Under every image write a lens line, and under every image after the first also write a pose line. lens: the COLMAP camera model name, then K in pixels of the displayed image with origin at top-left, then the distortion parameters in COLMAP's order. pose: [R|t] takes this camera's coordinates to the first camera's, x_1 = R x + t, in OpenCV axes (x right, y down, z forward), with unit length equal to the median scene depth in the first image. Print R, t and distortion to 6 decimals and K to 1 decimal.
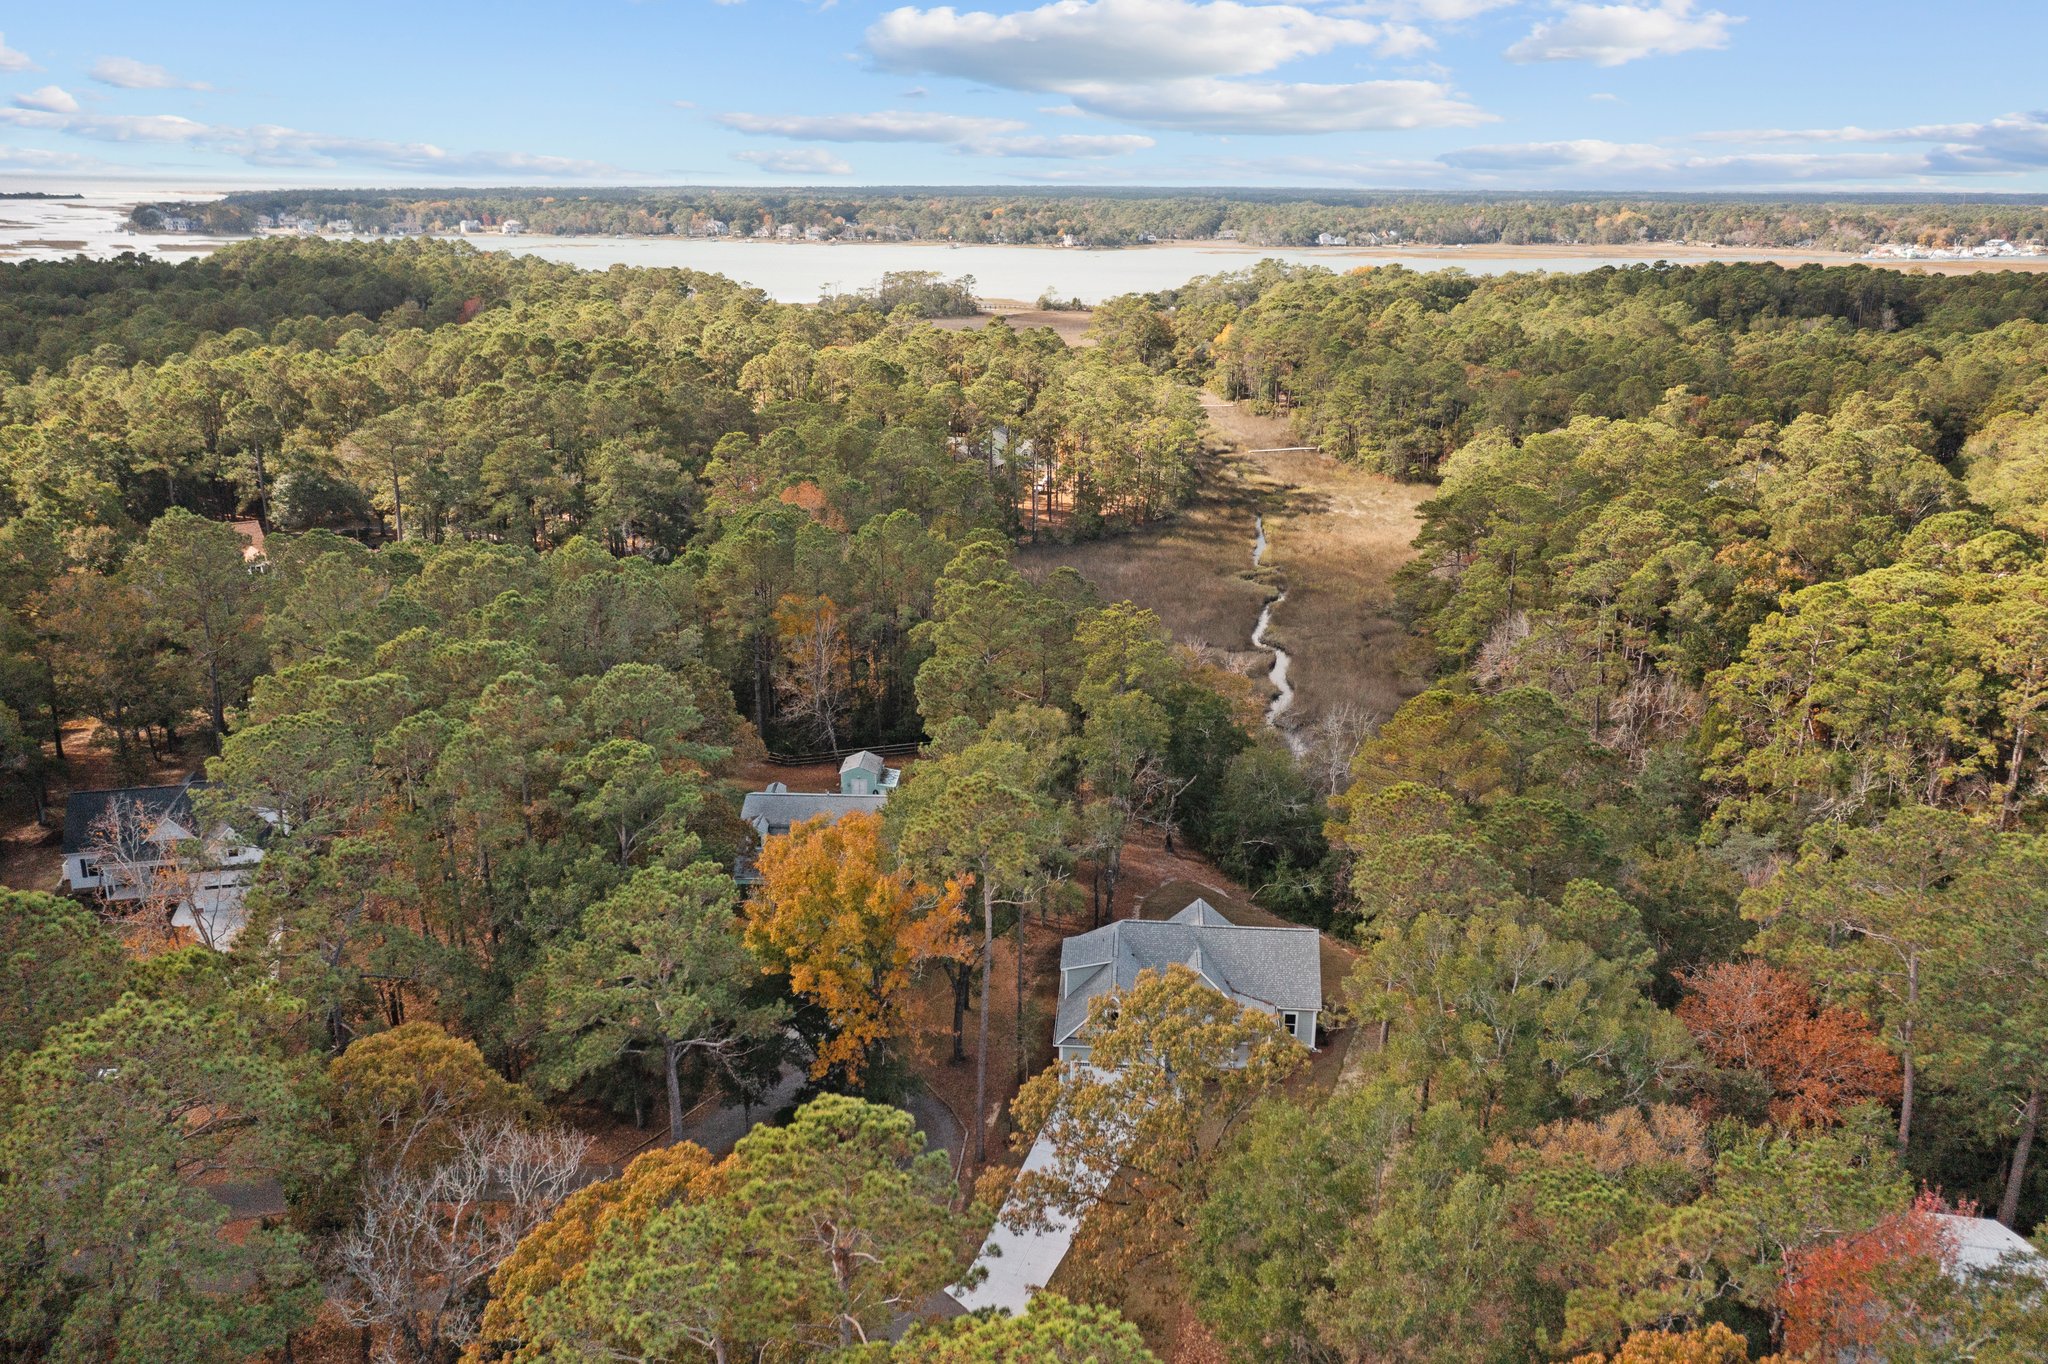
lens RADIAL K [[1667.9, 0, 1022.8], [0, 1667.9, 711.6], [0, 0, 1]] dist [-0.005865, 0.009221]
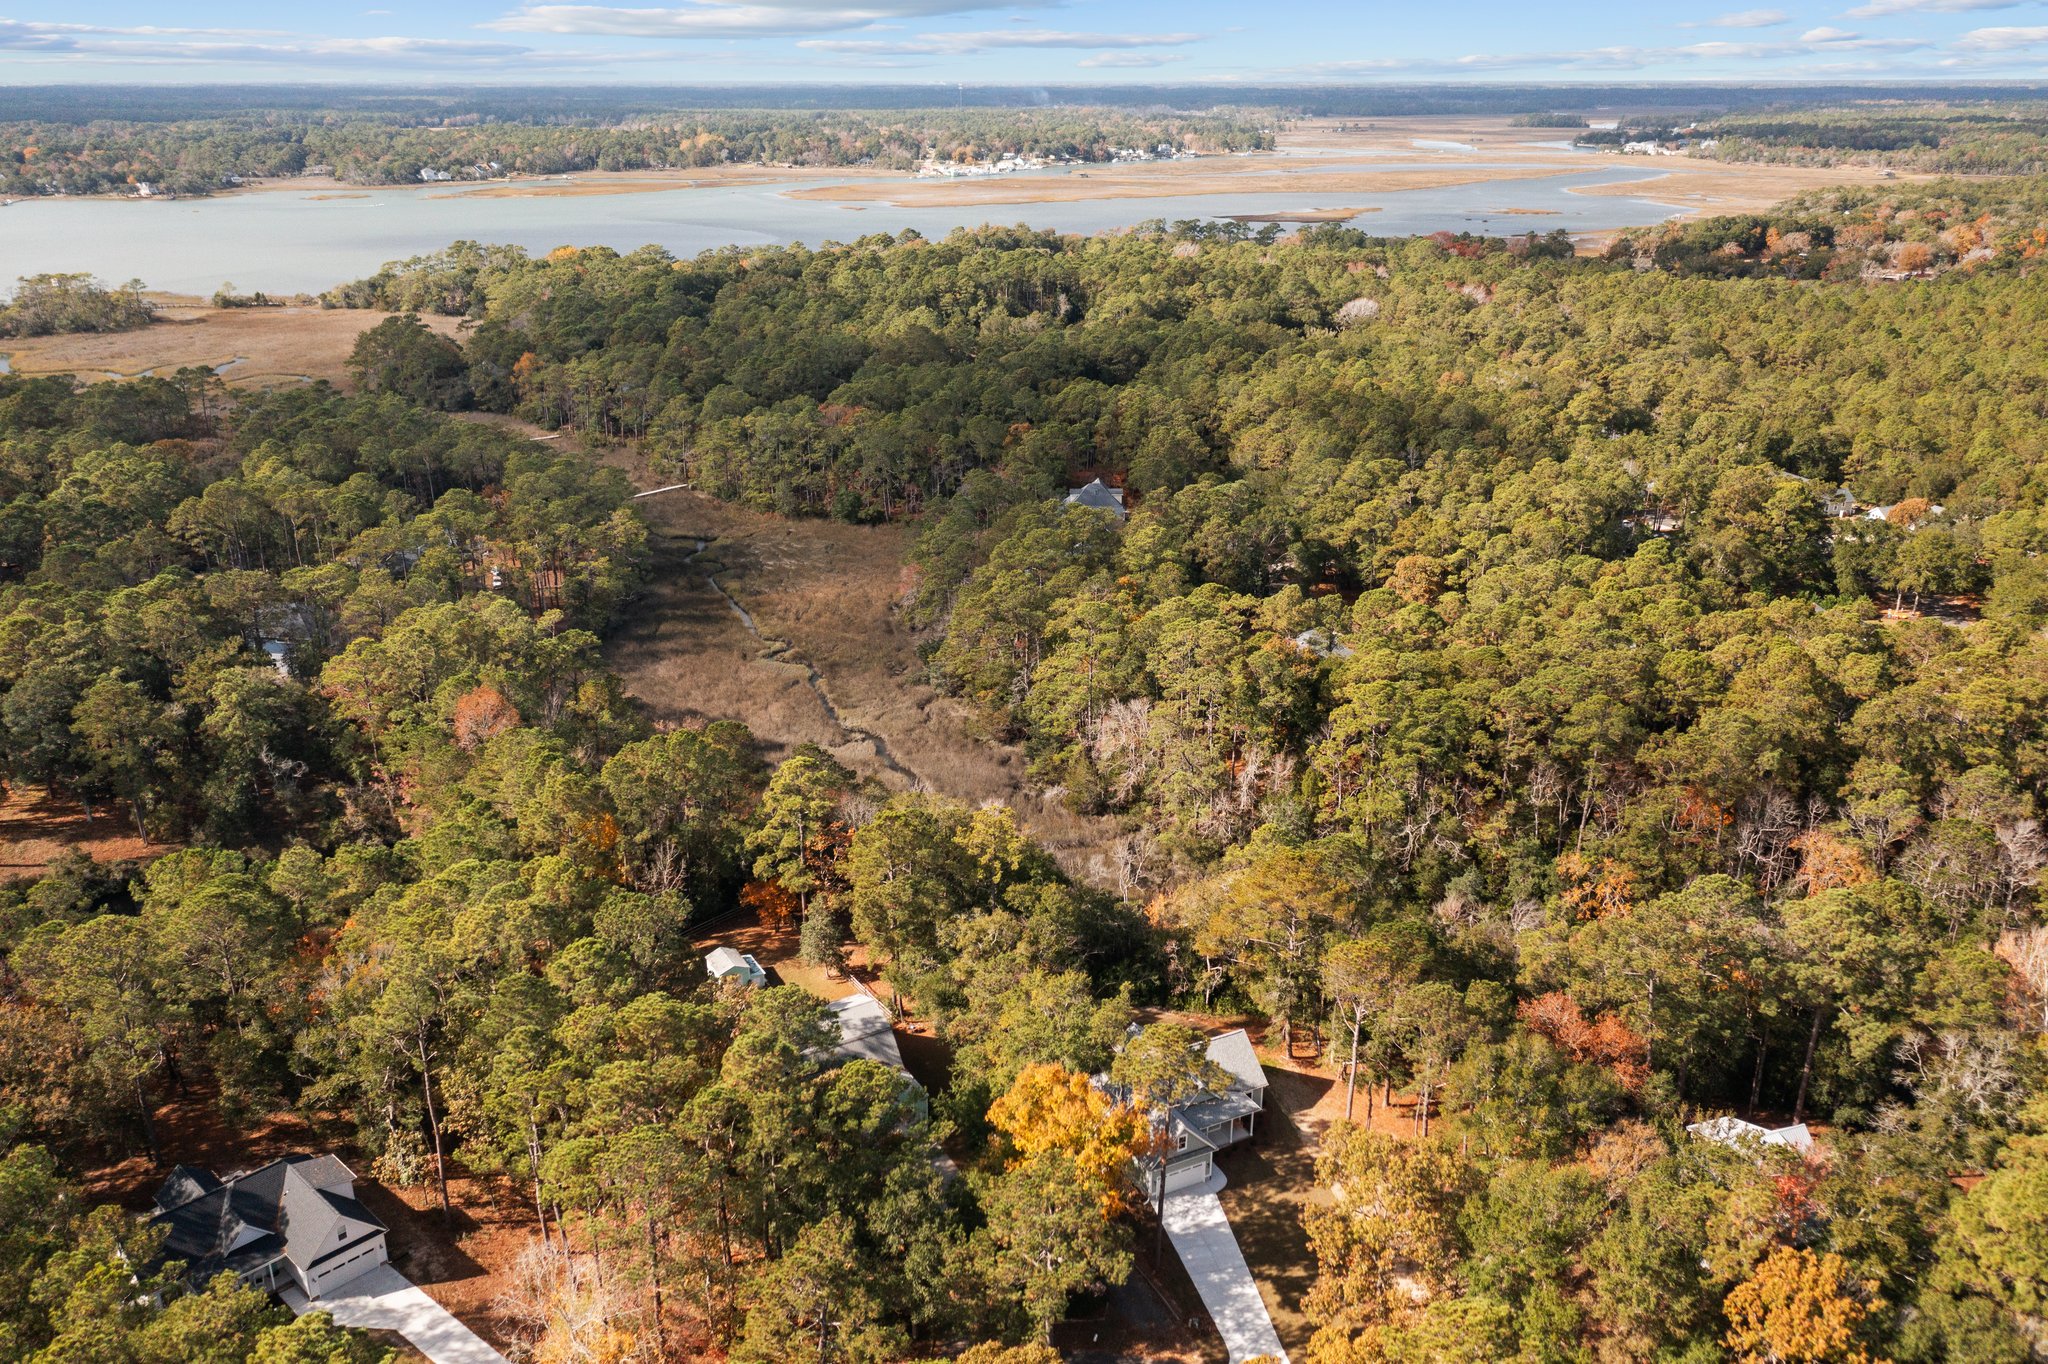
lens RADIAL K [[1625.8, 0, 1023.7], [0, 1625.8, 690.9], [0, 0, 1]] dist [-0.002565, 0.002756]
pose [[0.849013, -0.192369, 0.492109, -0.156732], [0.161686, 0.981279, 0.104639, -0.084392], [-0.503026, -0.009273, 0.864222, -0.030872]]
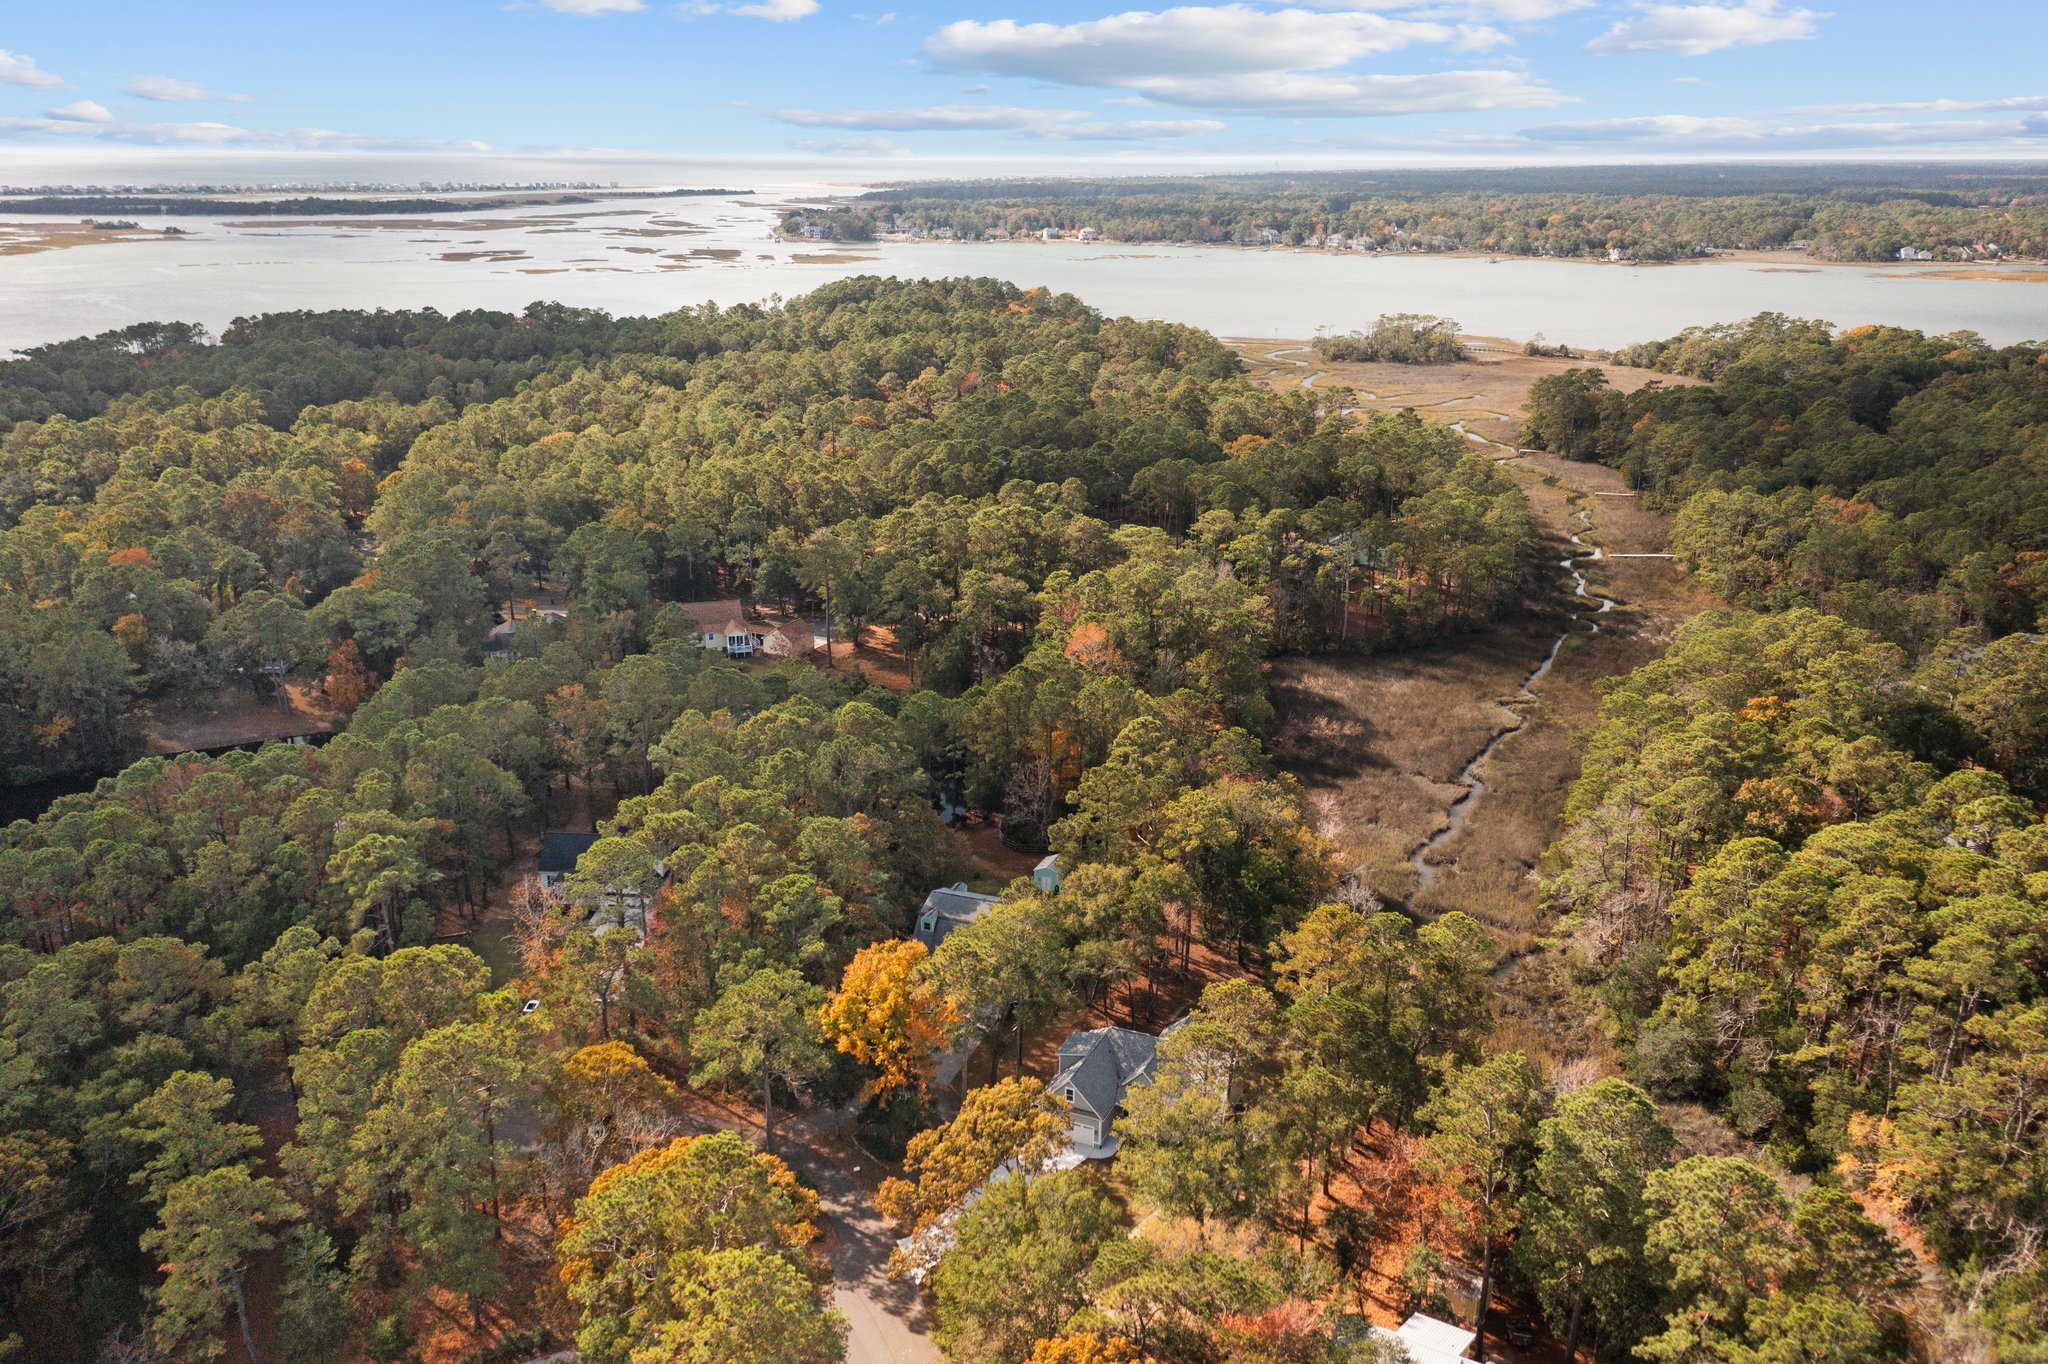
lens RADIAL K [[1630.3, 0, 1024.0], [0, 1630.3, 682.0], [0, 0, 1]] dist [-0.003782, 0.009907]
pose [[0.940416, 0.096682, -0.325992, 0.108325], [-0.093974, 0.995283, 0.024085, -0.052633], [0.326783, 0.007985, 0.945066, -0.102630]]
